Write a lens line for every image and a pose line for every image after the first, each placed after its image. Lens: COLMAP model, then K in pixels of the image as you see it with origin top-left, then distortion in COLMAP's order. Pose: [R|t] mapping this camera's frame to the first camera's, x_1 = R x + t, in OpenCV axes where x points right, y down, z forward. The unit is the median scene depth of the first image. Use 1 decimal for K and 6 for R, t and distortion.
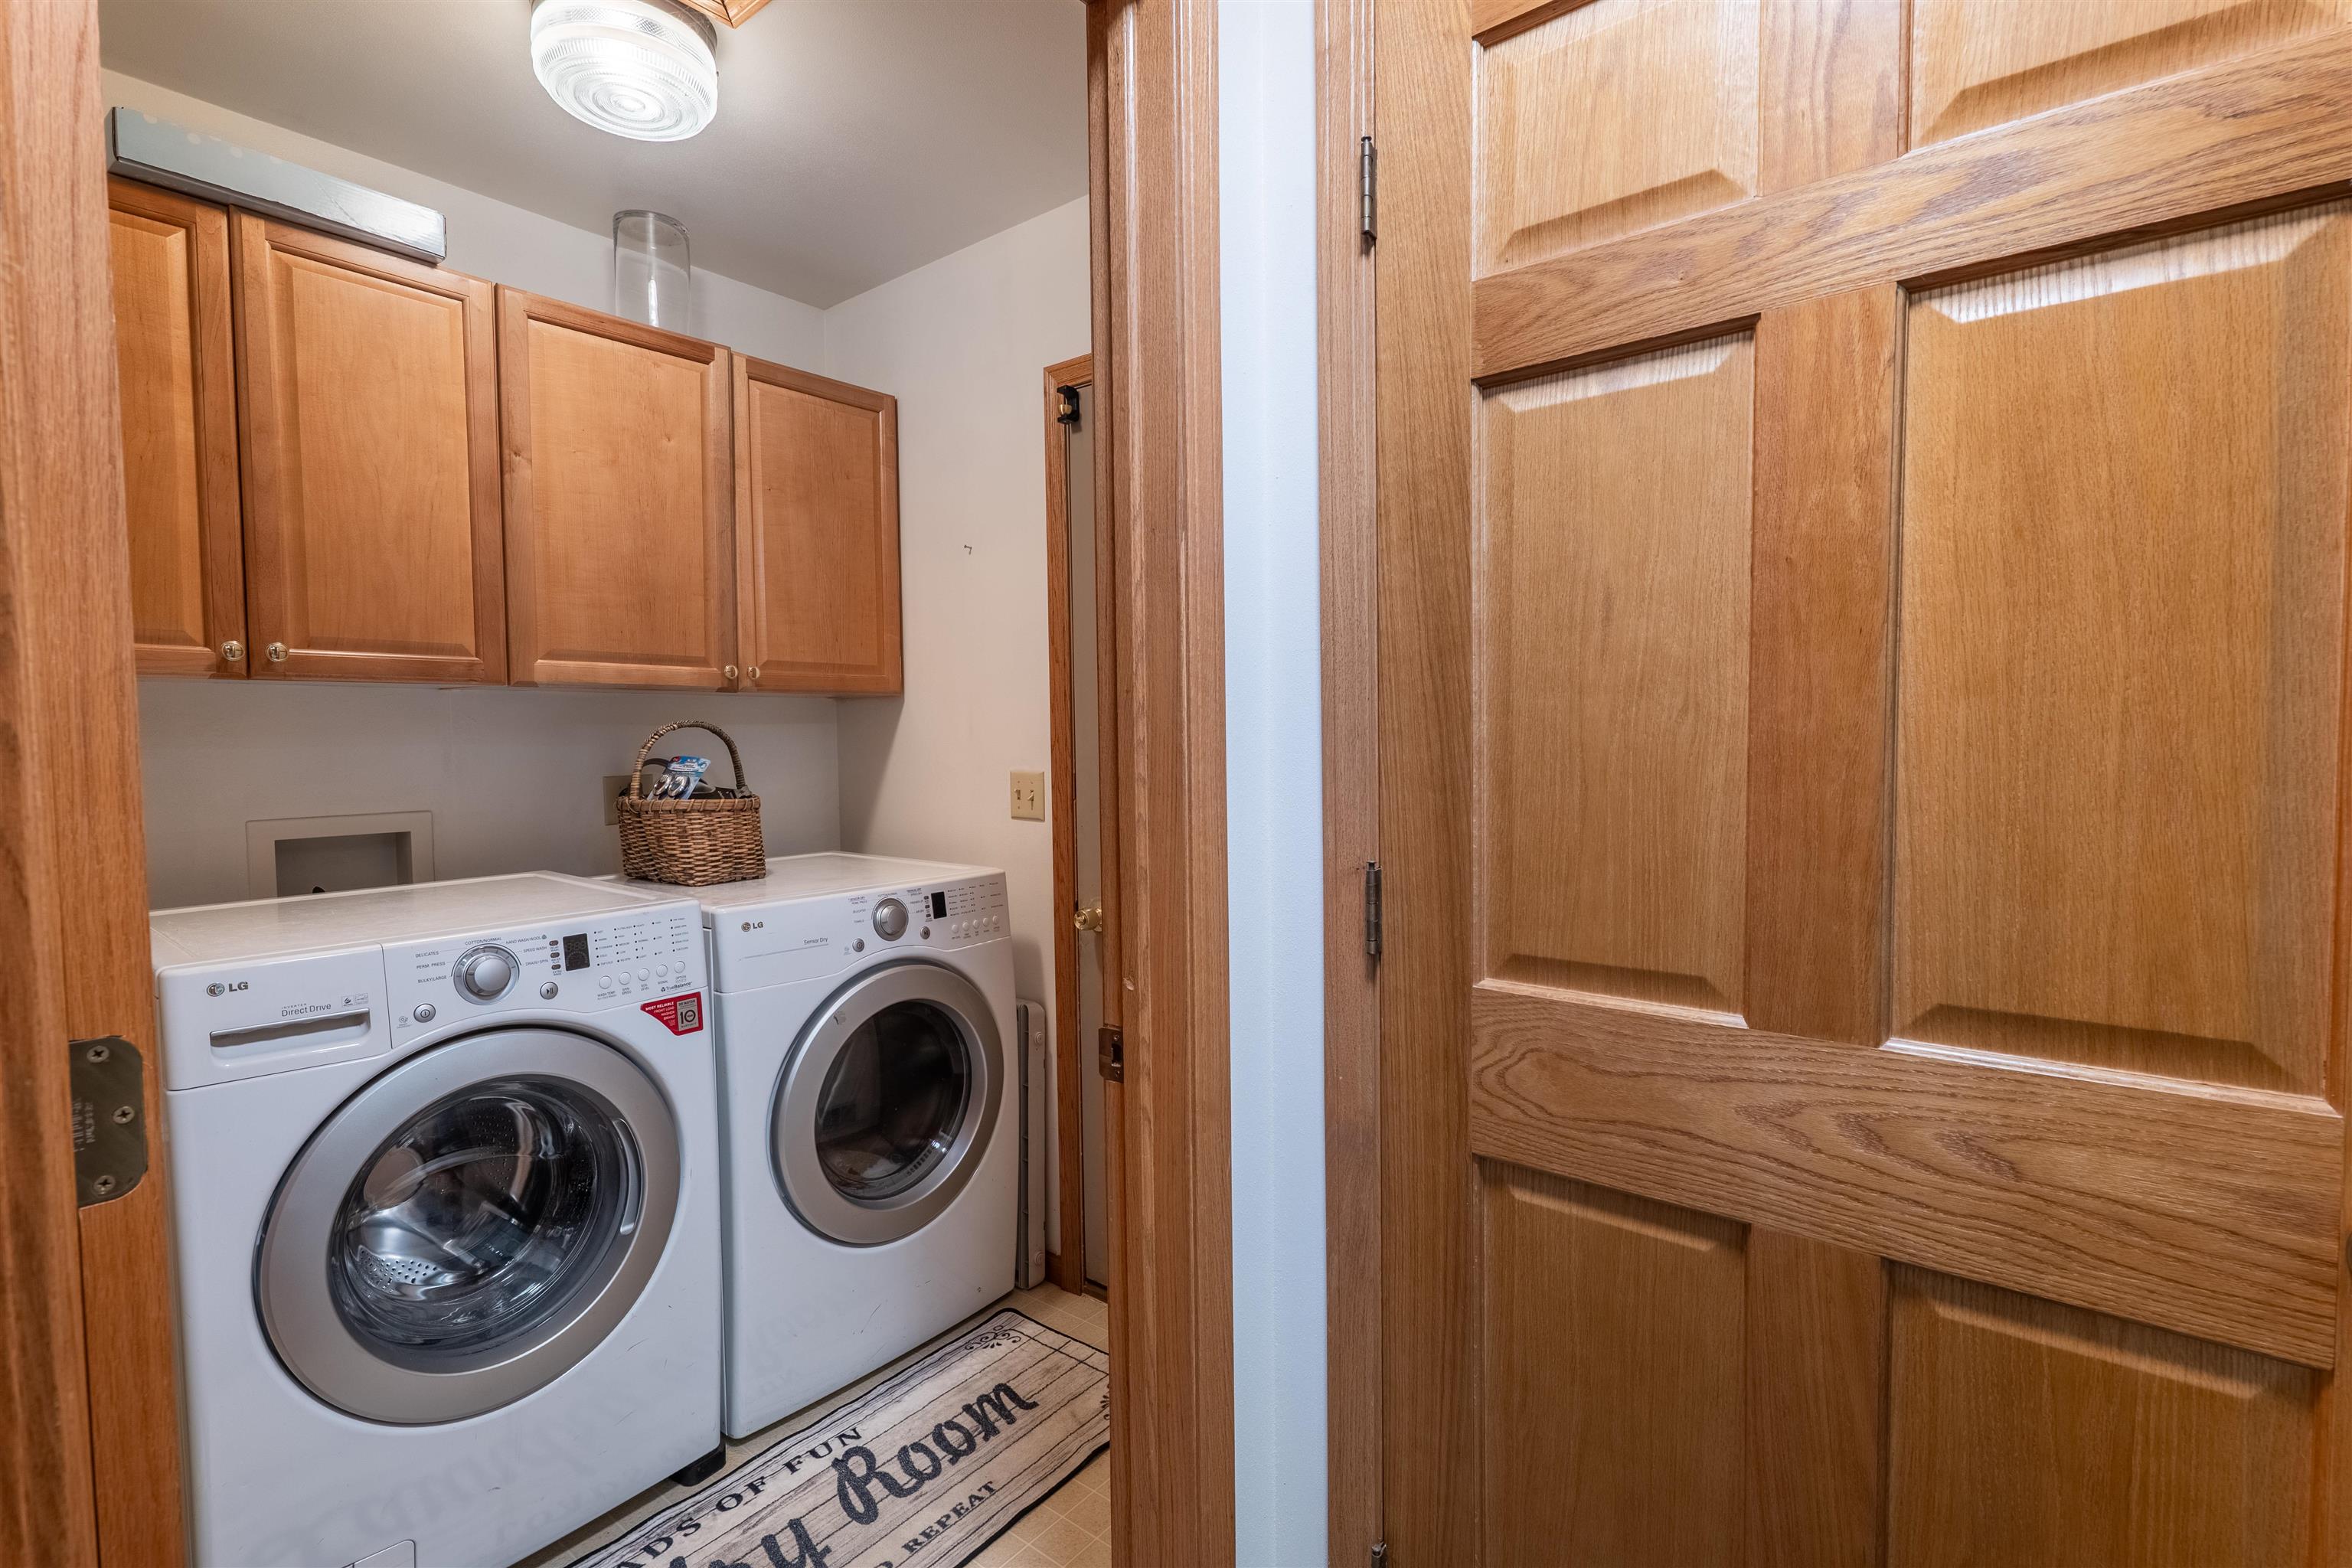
lens RADIAL K [[1096.6, 0, 1176.0], [0, 1096.6, 784.0], [0, 0, 1]] dist [0.010191, 0.000246]
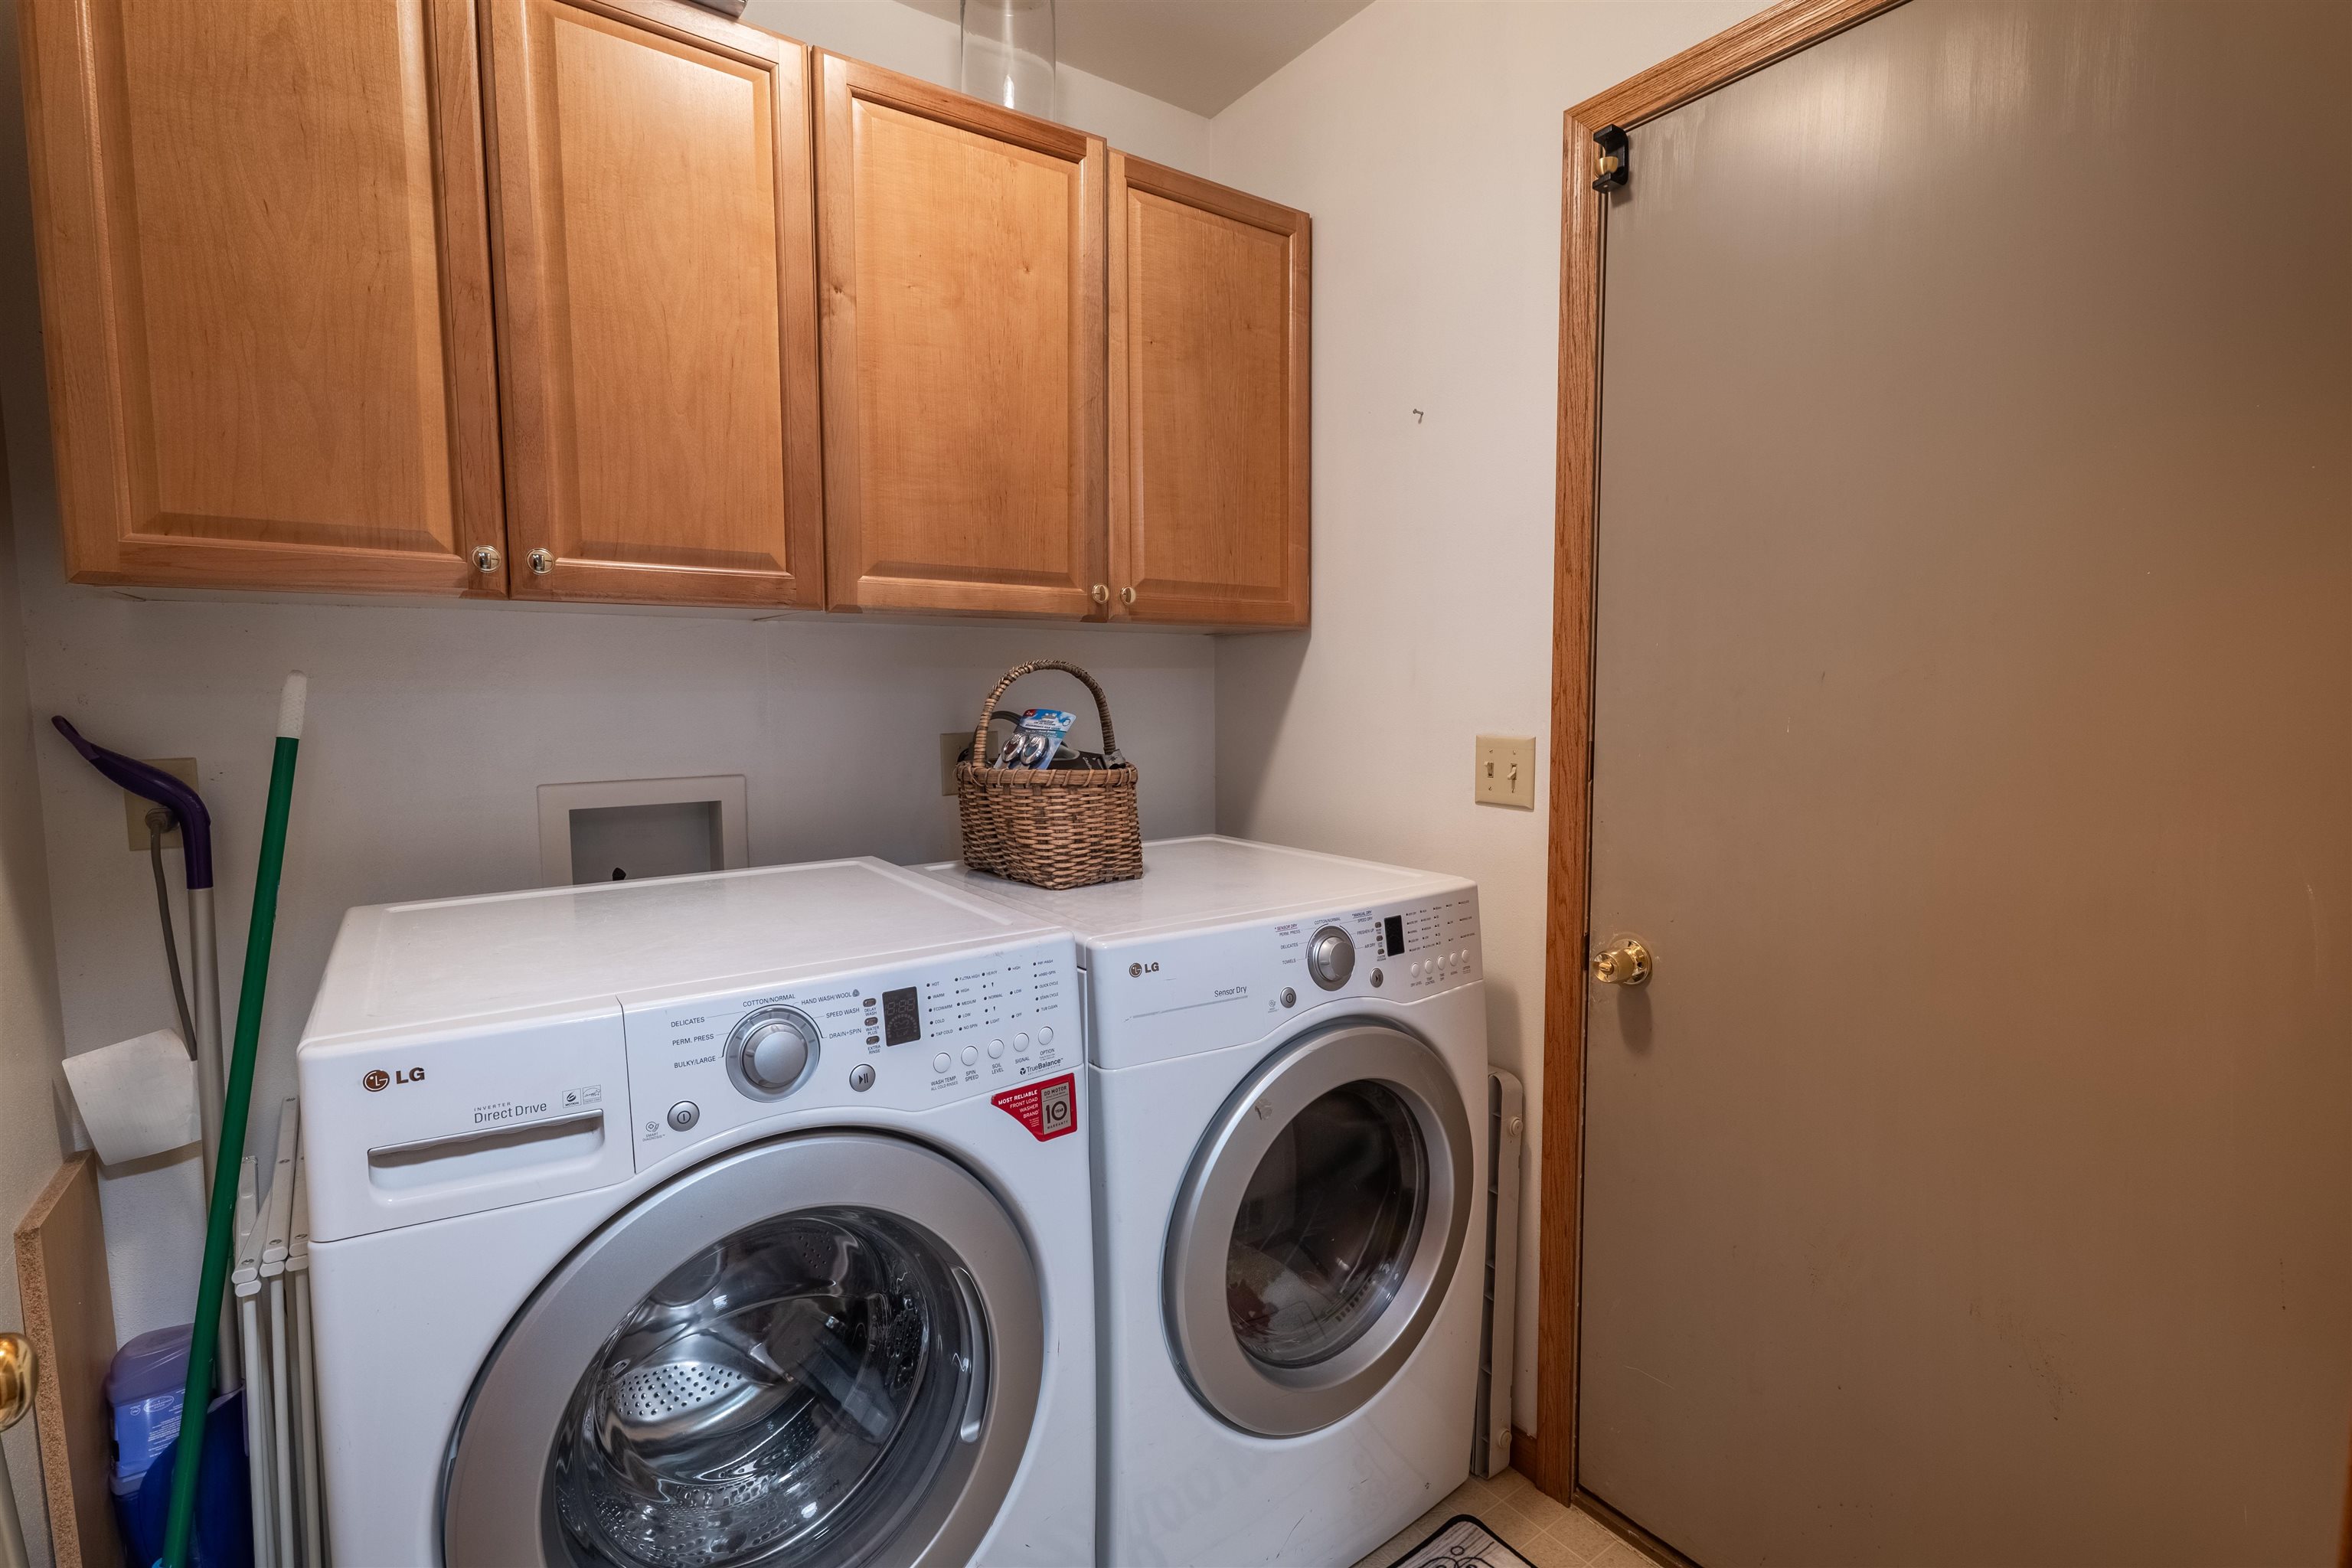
lens RADIAL K [[1091.7, 0, 1180.8], [0, 1091.7, 781.6], [0, 0, 1]] dist [0.002870, 0.000599]
pose [[0.965571, 0.027211, -0.258713, -0.172279], [-0.017040, 0.998994, 0.041476, -0.008854], [0.259582, -0.035639, 0.965063, 0.328423]]
